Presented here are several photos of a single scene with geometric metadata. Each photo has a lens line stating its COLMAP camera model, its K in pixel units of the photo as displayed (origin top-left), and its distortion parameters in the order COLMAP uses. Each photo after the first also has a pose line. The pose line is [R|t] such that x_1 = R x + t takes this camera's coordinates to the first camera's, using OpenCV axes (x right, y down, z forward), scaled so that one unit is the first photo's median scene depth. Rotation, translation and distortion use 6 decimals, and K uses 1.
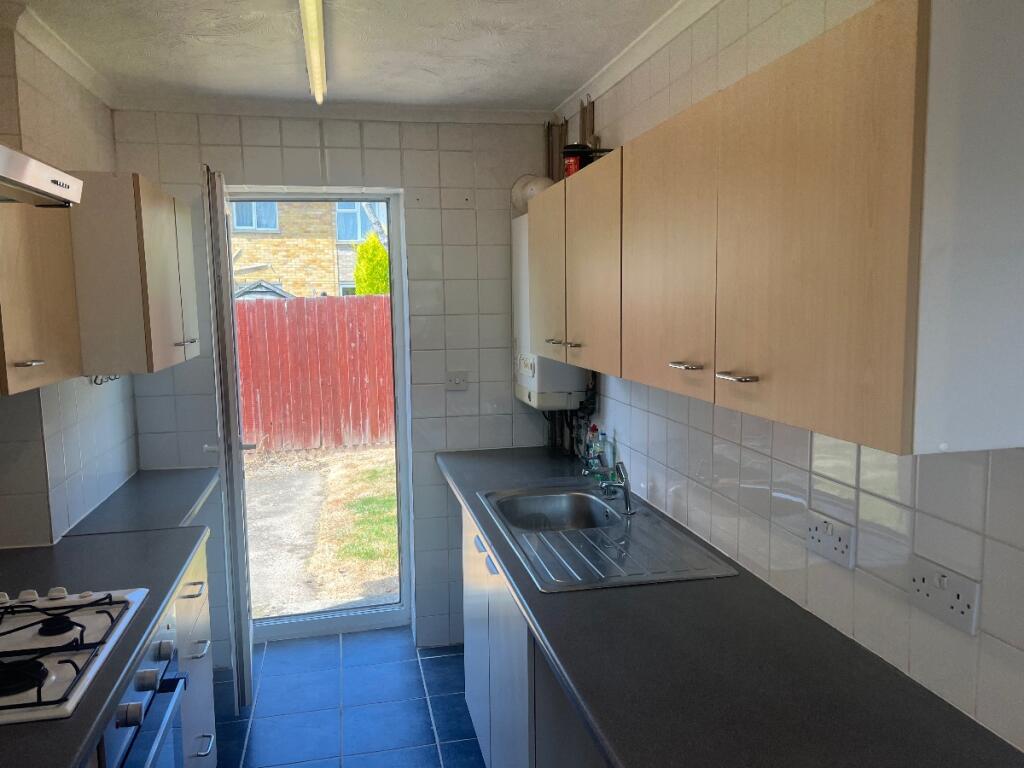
lens RADIAL K [[773.6, 0, 513.2], [0, 773.6, 384.1], [0, 0, 1]] dist [0.031171, -0.009340]
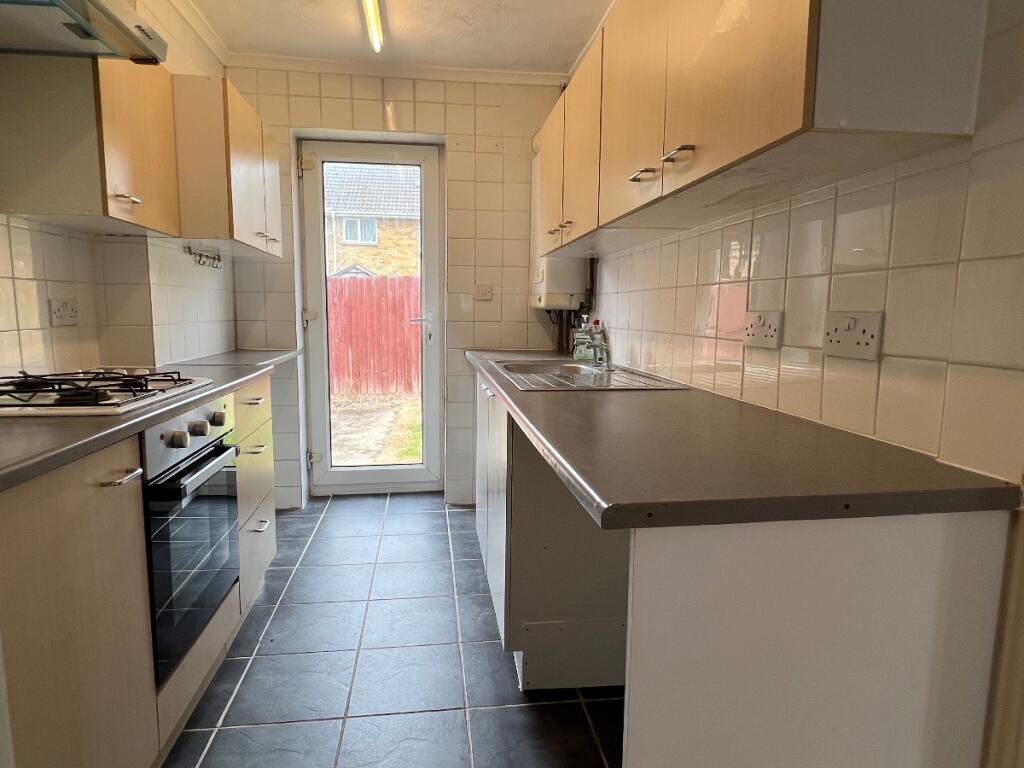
lens RADIAL K [[600.7, 0, 509.4], [0, 600.7, 384.4], [0, 0, 1]] dist [-0.003377, 0.000489]
pose [[0.996275, 0.034630, -0.078976, 0.051372], [-0.034154, 0.999389, 0.007366, 0.141325], [0.079183, -0.004642, 0.996849, 0.037179]]
